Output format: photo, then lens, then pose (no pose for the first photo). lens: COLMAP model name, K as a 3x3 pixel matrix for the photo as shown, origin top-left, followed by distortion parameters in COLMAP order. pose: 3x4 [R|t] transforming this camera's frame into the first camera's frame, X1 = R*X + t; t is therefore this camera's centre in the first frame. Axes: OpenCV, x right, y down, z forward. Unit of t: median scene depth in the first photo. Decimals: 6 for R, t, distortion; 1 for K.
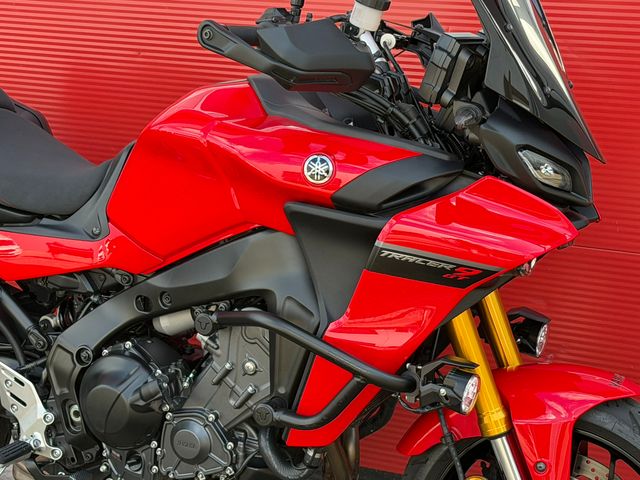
lens RADIAL K [[1452.4, 0, 320.0], [0, 1452.4, 240.0], [0, 0, 1]] dist [0.136689, 0.026316]
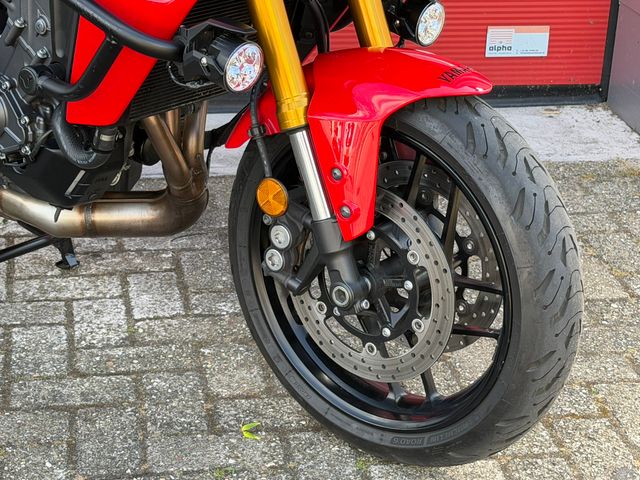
lens RADIAL K [[1427.8, 0, 320.0], [0, 1427.8, 240.0], [0, 0, 1]] dist [0.135865, 0.086038]
pose [[0.971104, 0.097348, -0.217899, 0.290310], [-0.060097, 0.983352, 0.171485, 0.056666], [0.230965, -0.153435, 0.960788, 0.232789]]
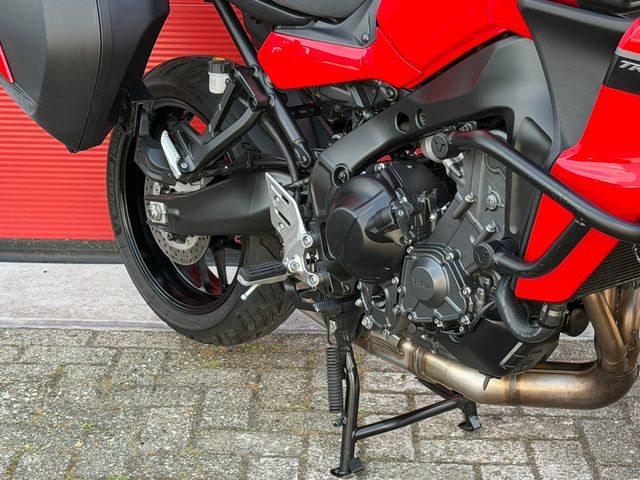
lens RADIAL K [[1427.8, 0, 320.0], [0, 1427.8, 240.0], [0, 0, 1]] dist [0.135865, 0.086038]
pose [[0.903199, 0.108102, -0.415386, 0.207086], [-0.075958, 0.992746, 0.093196, 0.039187], [0.422447, -0.052623, 0.904859, 0.201298]]
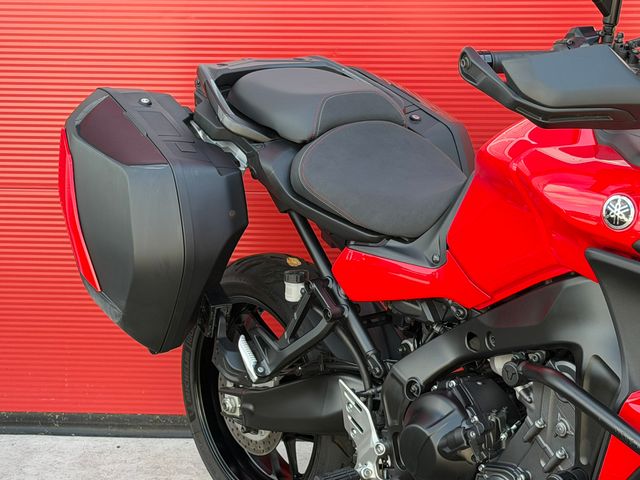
lens RADIAL K [[1427.8, 0, 320.0], [0, 1427.8, 240.0], [0, 0, 1]] dist [0.135865, 0.086038]
pose [[0.888475, 0.078505, -0.452160, 0.203582], [-0.075868, 0.996829, 0.023995, -0.035664], [0.452610, 0.012985, 0.891614, 0.155619]]
